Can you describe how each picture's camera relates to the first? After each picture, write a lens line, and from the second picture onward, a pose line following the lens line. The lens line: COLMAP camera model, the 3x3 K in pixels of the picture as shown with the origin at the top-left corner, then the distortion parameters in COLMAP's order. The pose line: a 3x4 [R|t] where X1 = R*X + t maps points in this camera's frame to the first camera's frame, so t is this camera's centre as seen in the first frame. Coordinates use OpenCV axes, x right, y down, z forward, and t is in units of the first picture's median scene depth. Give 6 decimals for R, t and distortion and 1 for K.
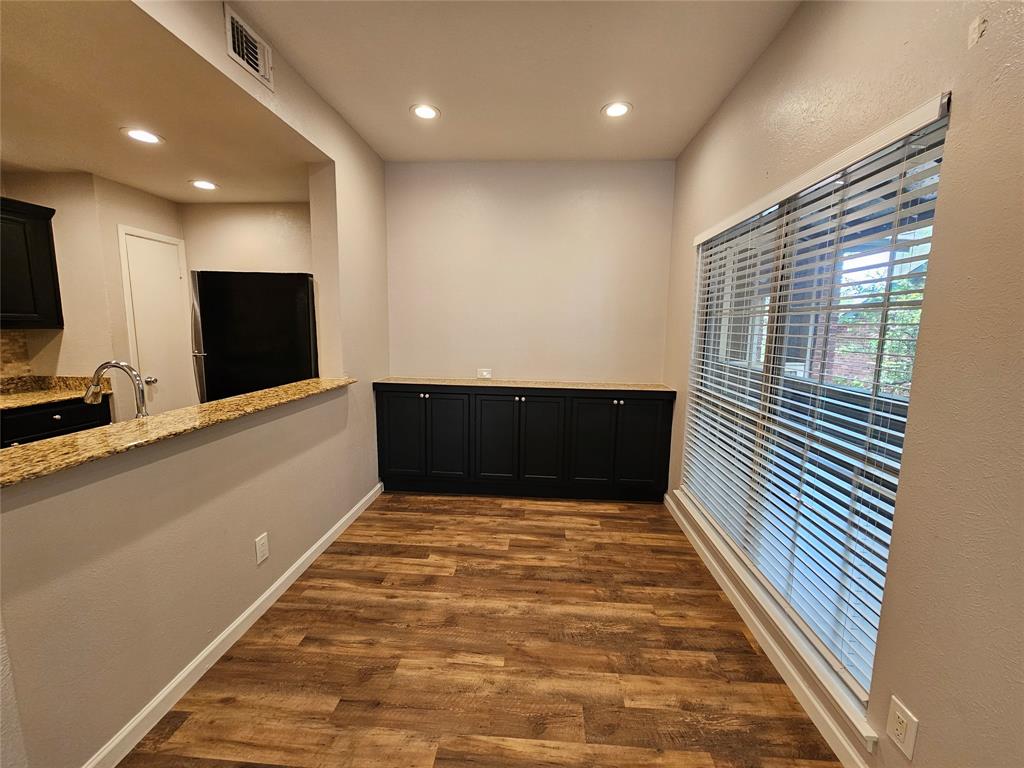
lens RADIAL K [[417.0, 0, 513.6], [0, 417.0, 379.3], [0, 0, 1]] dist [-0.003550, 0.000153]
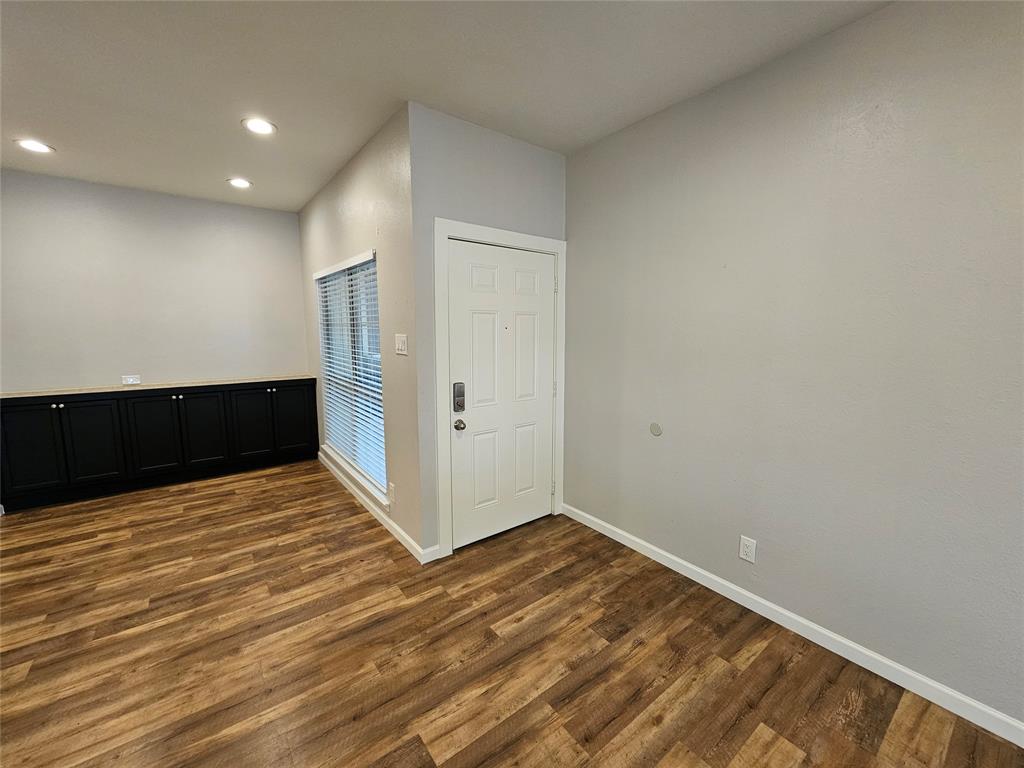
lens RADIAL K [[418.8, 0, 517.6], [0, 418.8, 381.9], [0, 0, 1]] dist [-0.000771, -0.000123]
pose [[0.744799, -0.100079, 0.659742, -0.056462], [0.094046, 0.994564, 0.044700, 0.052873], [-0.660629, 0.028754, 0.750162, -0.665484]]
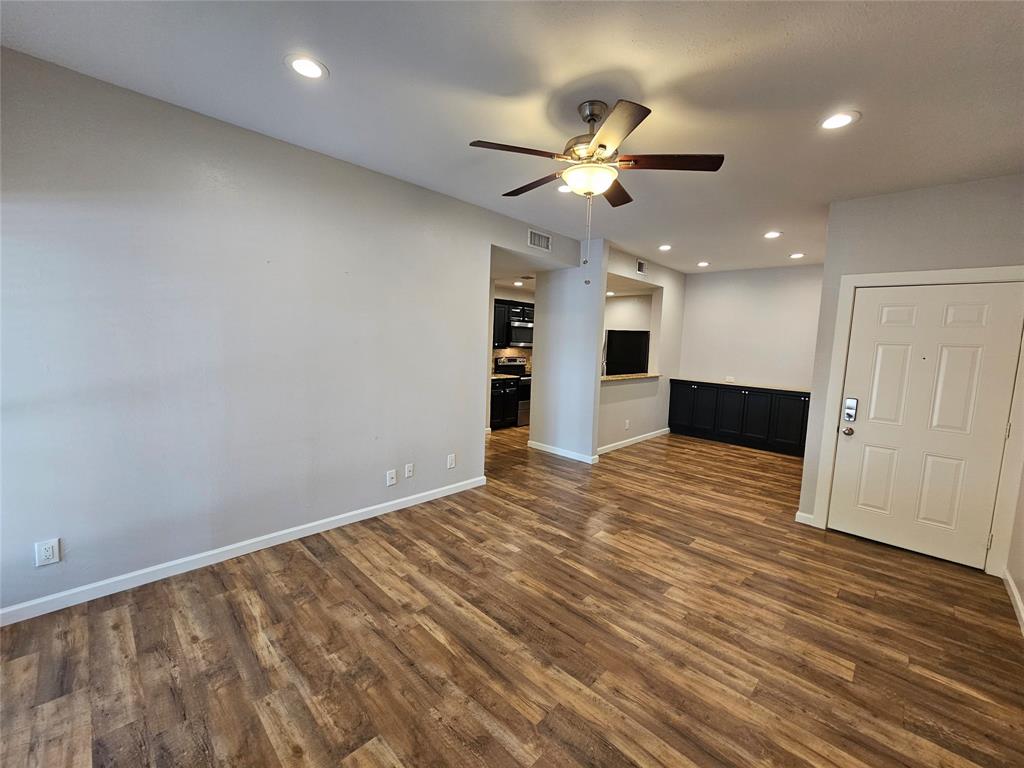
lens RADIAL K [[418.8, 0, 517.6], [0, 418.8, 381.9], [0, 0, 1]] dist [-0.000771, -0.000123]
pose [[0.770079, 0.078739, -0.633071, 0.541933], [-0.107874, 0.994136, -0.007573, 0.160846], [0.628762, 0.074123, 0.774057, -1.482626]]
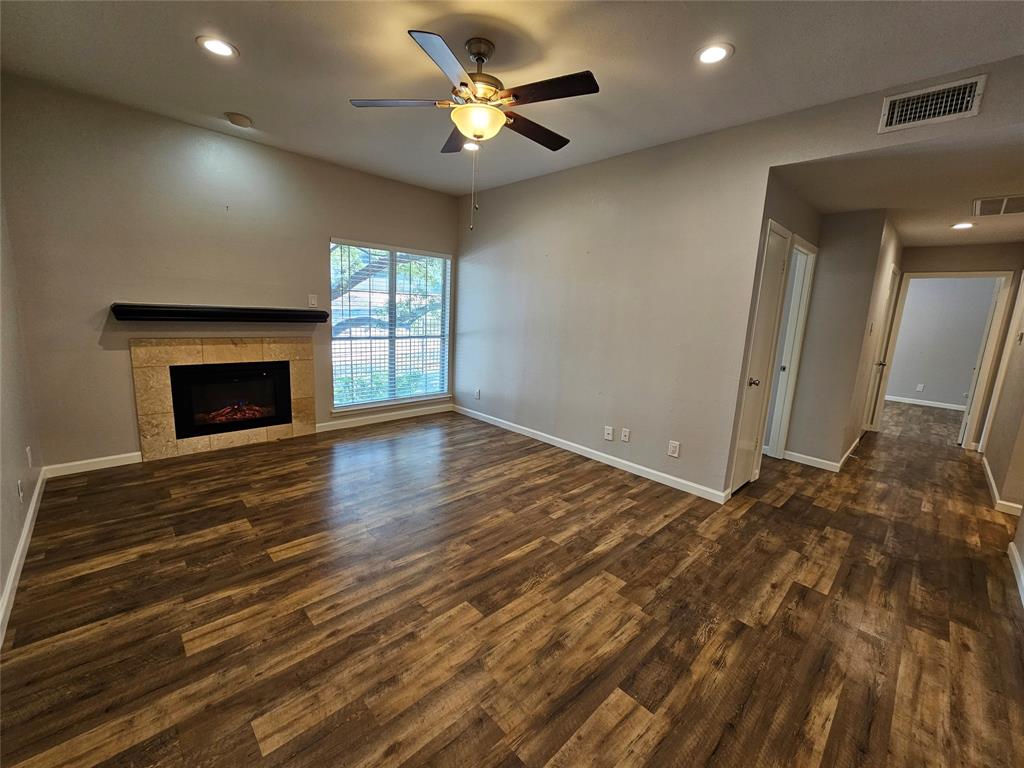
lens RADIAL K [[418.8, 0, 517.6], [0, 418.8, 381.9], [0, 0, 1]] dist [-0.000771, -0.000123]
pose [[-0.657726, 0.082474, -0.748728, 0.714799], [-0.155104, 0.957859, 0.241763, 0.013151], [0.737115, 0.275145, -0.617217, -0.006476]]
